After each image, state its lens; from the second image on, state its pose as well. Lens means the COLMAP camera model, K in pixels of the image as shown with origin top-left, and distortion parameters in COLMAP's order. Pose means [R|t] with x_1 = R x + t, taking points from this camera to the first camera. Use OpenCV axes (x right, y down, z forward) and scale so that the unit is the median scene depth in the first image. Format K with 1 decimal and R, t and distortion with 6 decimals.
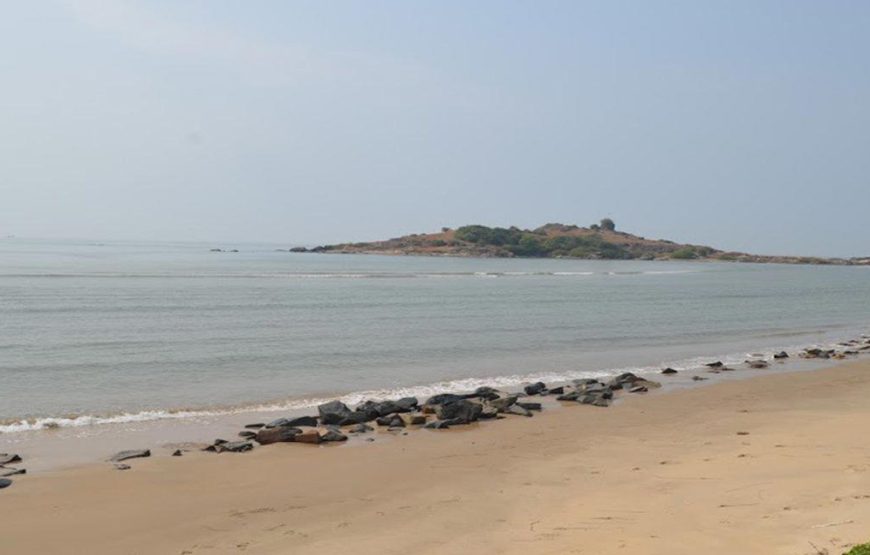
lens RADIAL K [[672.9, 0, 434.9], [0, 672.9, 279.7], [0, 0, 1]] dist [-0.010314, 0.001068]
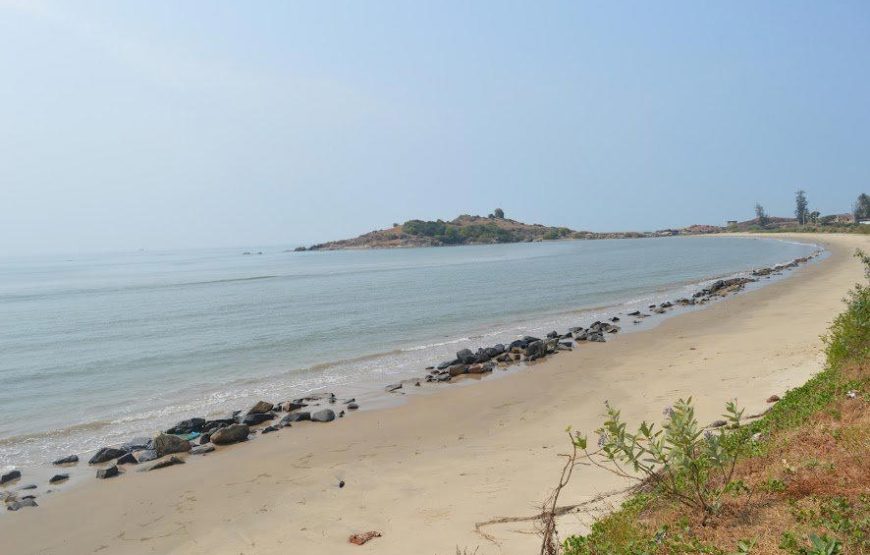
lens RADIAL K [[672.9, 0, 434.9], [0, 672.9, 275.2], [0, 0, 1]] dist [-0.010314, 0.001068]
pose [[0.961132, -0.076544, 0.265267, -0.212721], [0.075883, 0.997035, 0.012755, 0.001877], [-0.265457, 0.007870, 0.964091, -0.125000]]
